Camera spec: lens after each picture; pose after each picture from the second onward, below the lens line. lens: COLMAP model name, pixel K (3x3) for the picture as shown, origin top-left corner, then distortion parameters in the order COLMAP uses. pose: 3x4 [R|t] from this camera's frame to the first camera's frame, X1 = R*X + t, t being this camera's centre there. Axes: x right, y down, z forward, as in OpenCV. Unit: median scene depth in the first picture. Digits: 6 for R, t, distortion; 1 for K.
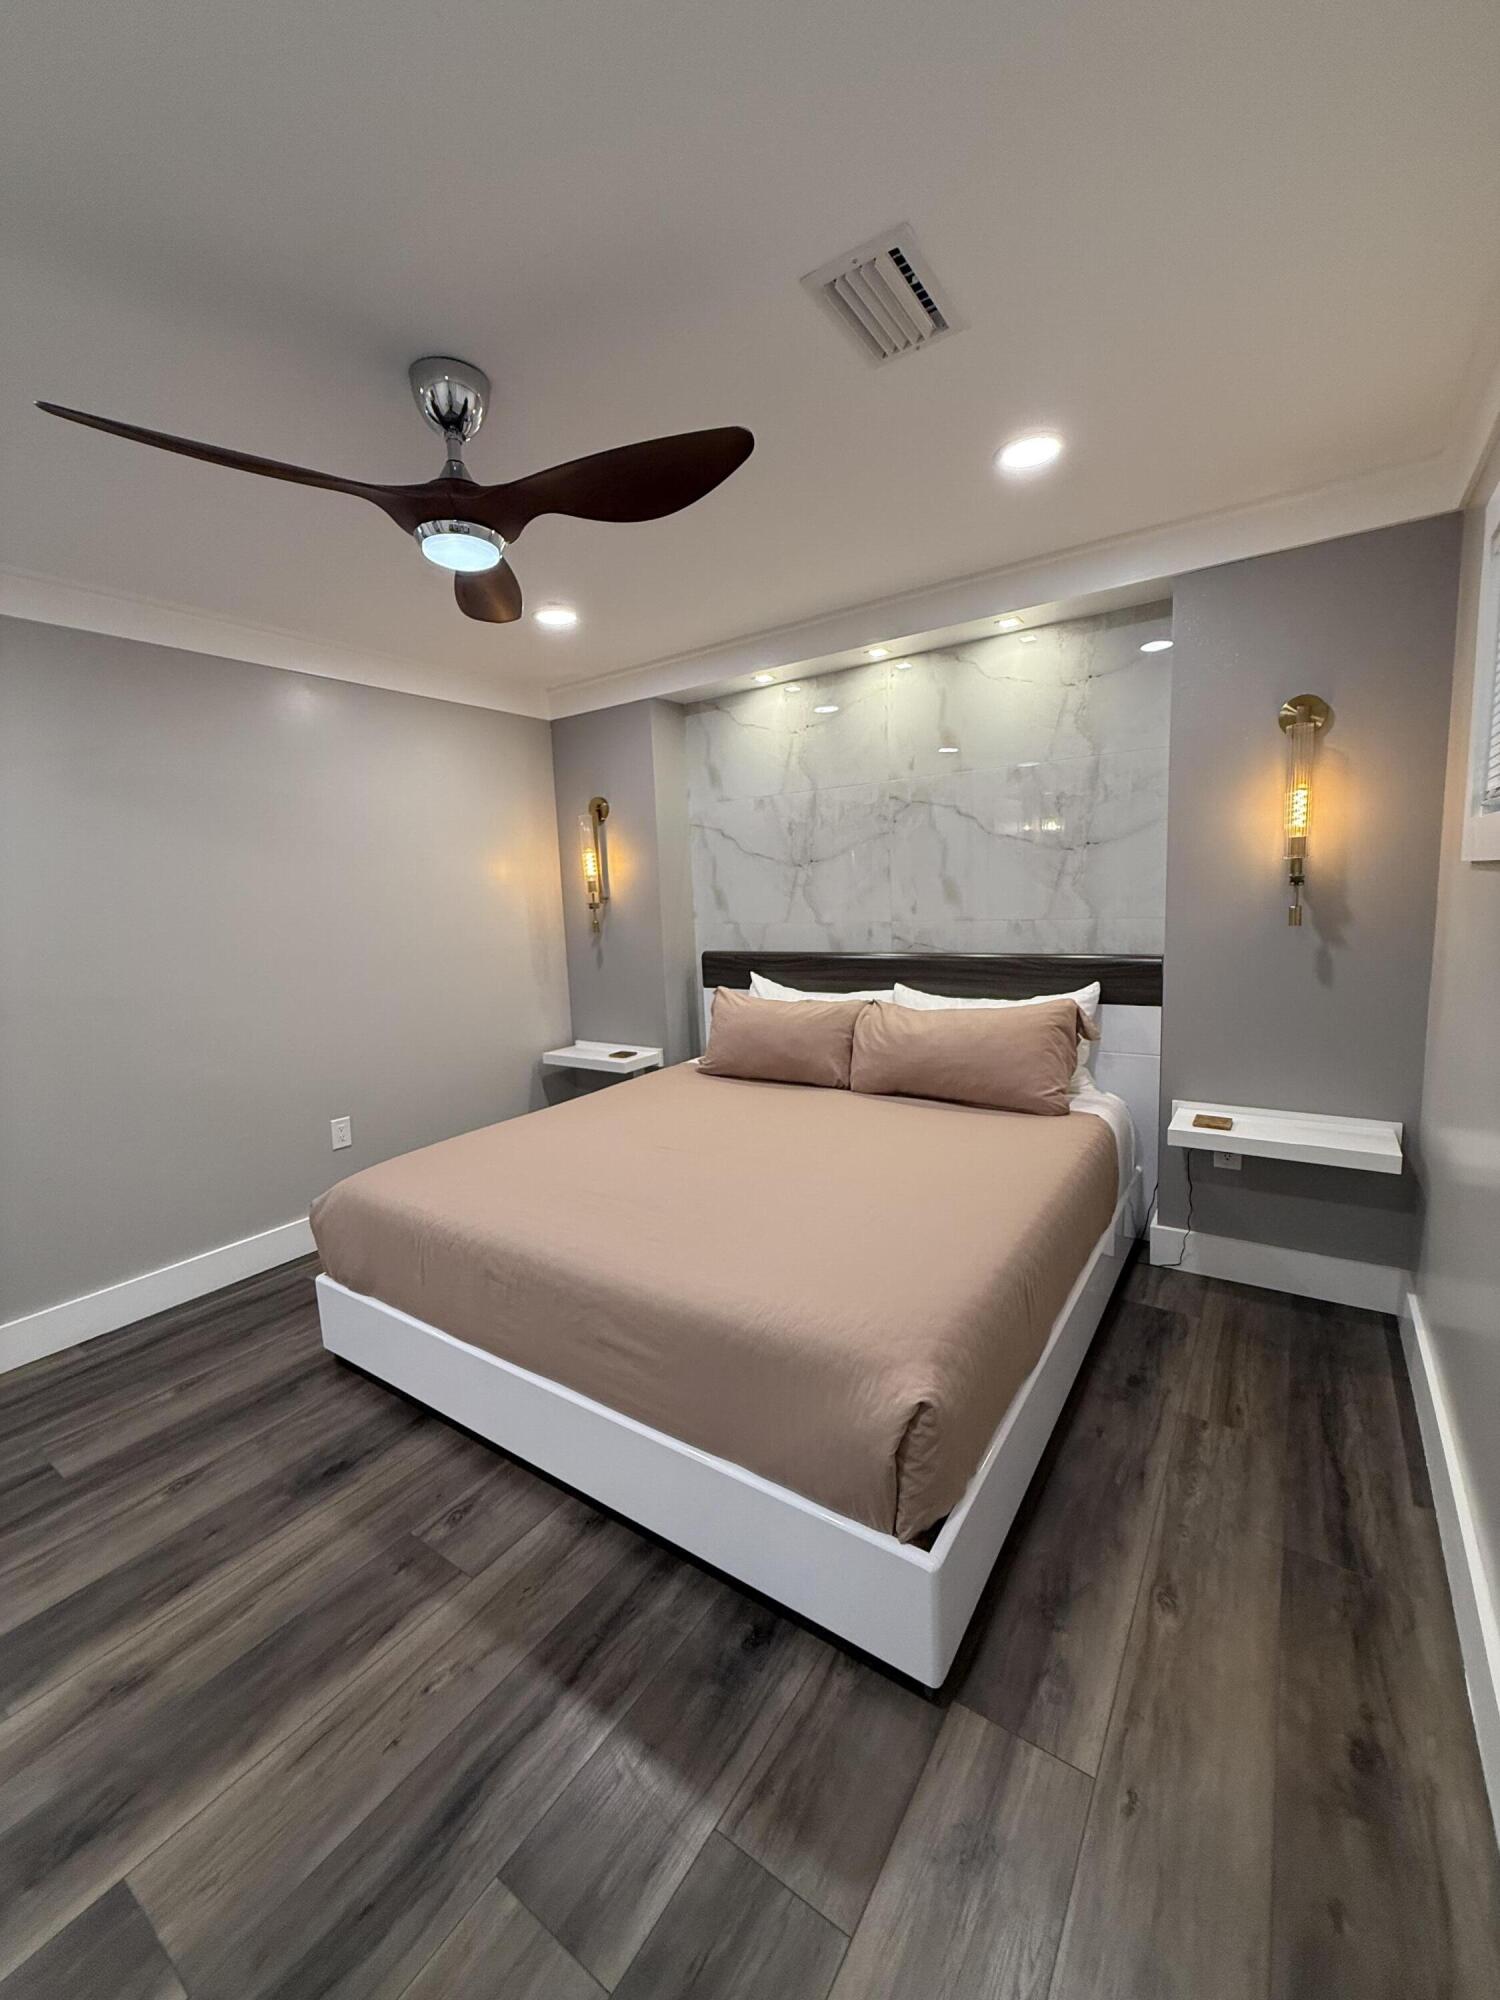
lens RADIAL K [[792.8, 0, 746.4], [0, 792.8, 995.3], [0, 0, 1]] dist [-0.002110, 0.001096]
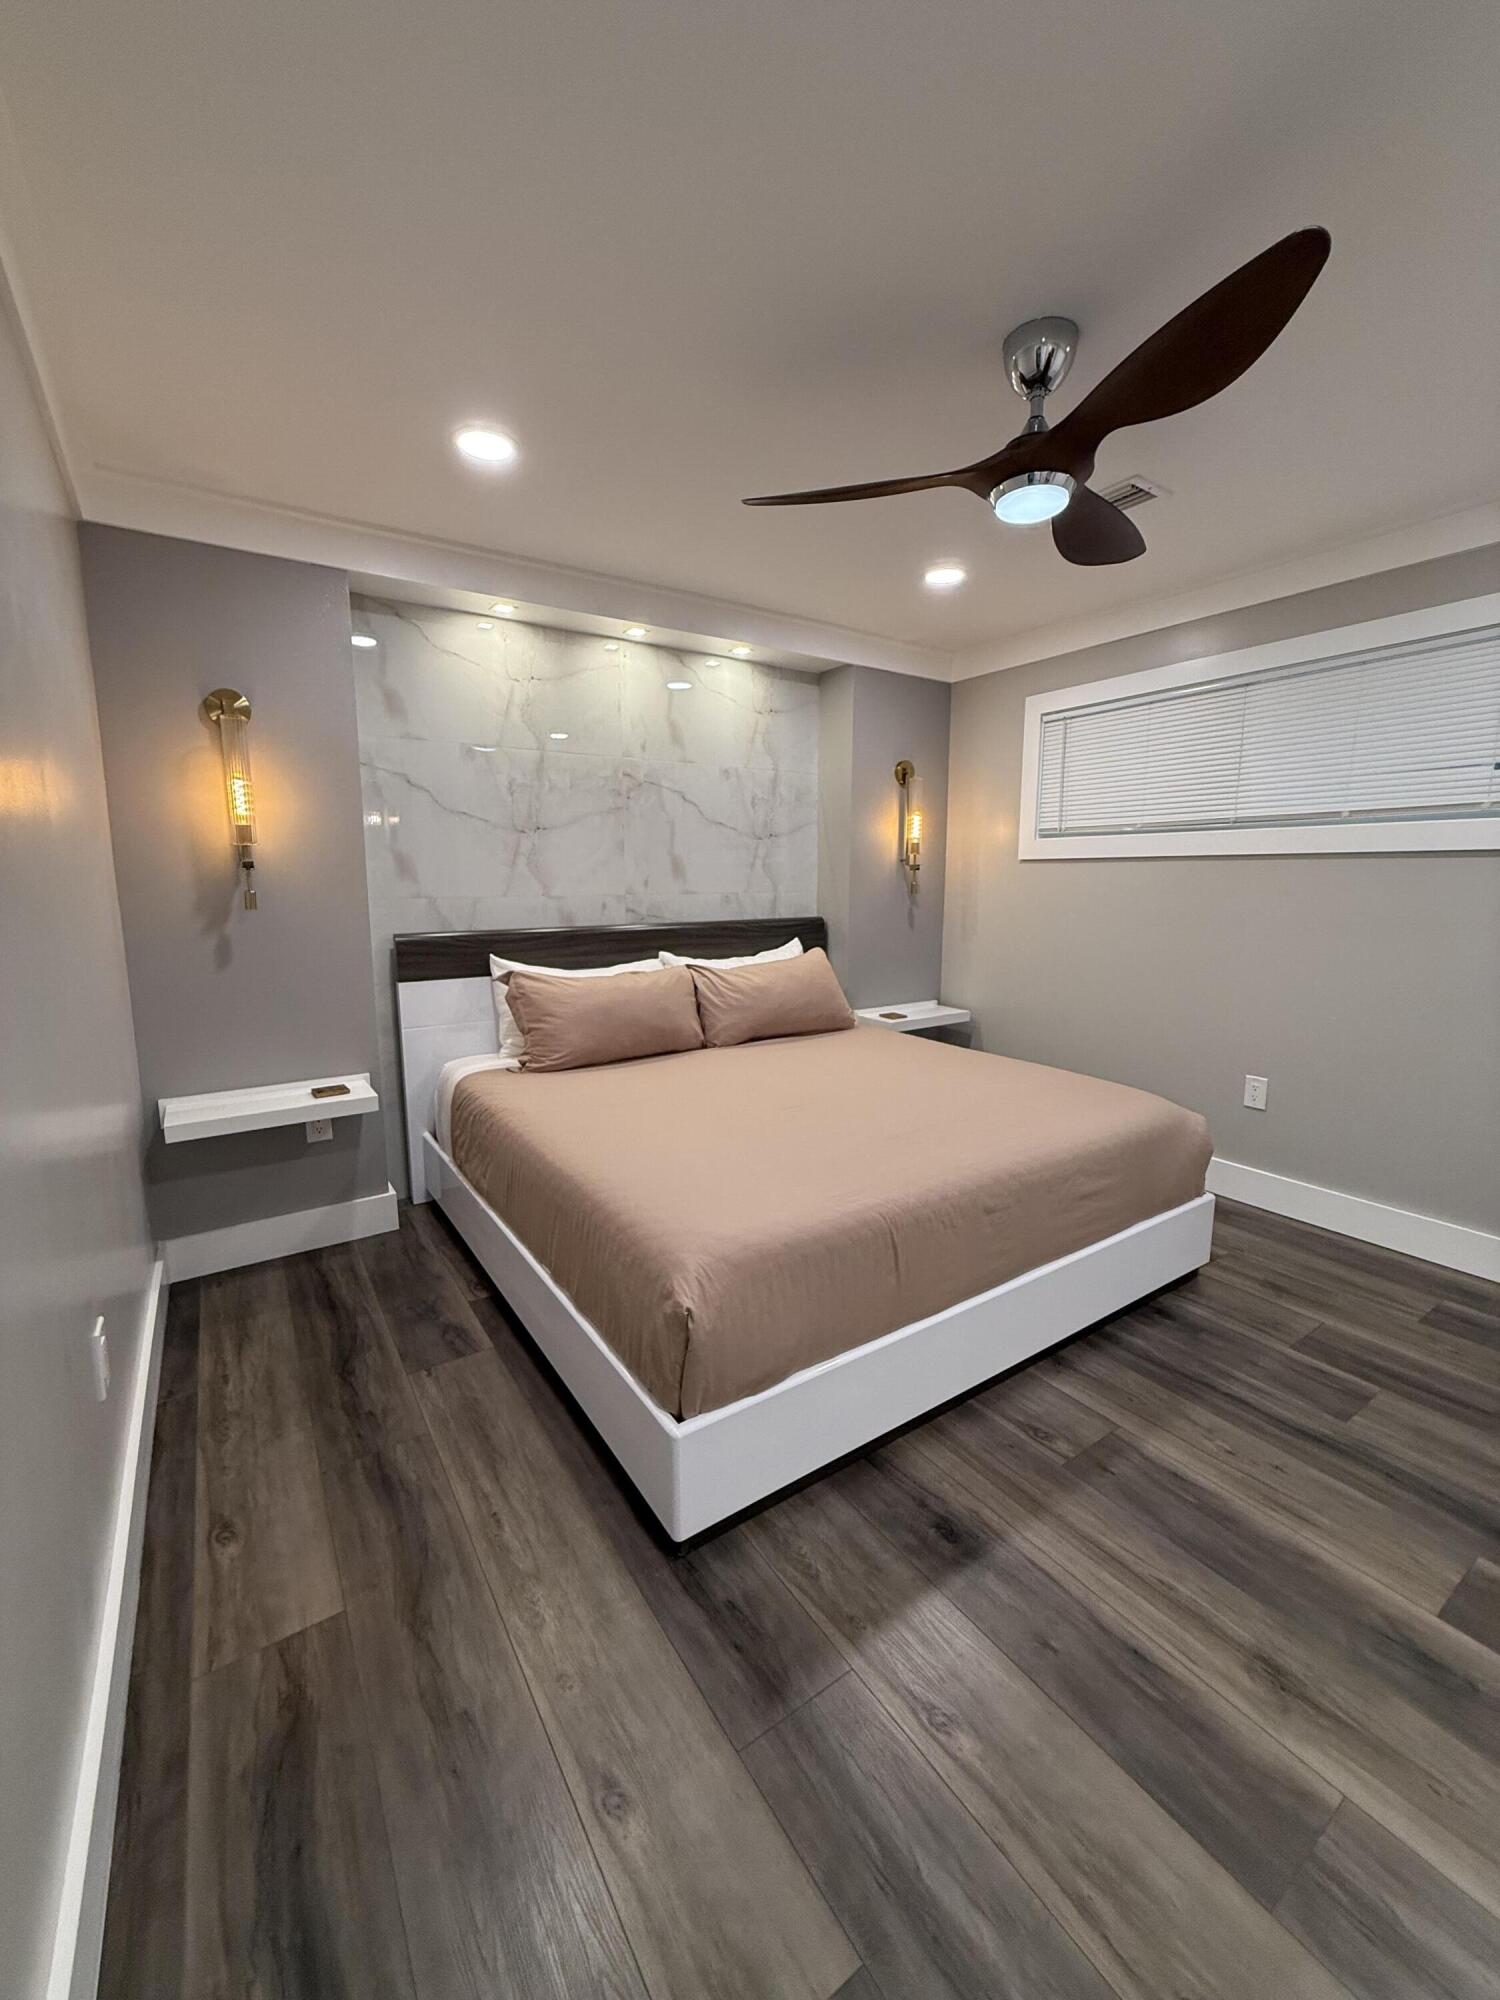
lens RADIAL K [[792.8, 0, 747.5], [0, 792.8, 997.3], [0, 0, 1]] dist [-0.002110, 0.001096]
pose [[0.365662, -0.099164, 0.925450, -0.860621], [0.109788, 0.991962, 0.062912, -0.009663], [-0.924250, 0.078599, 0.373610, 0.565882]]
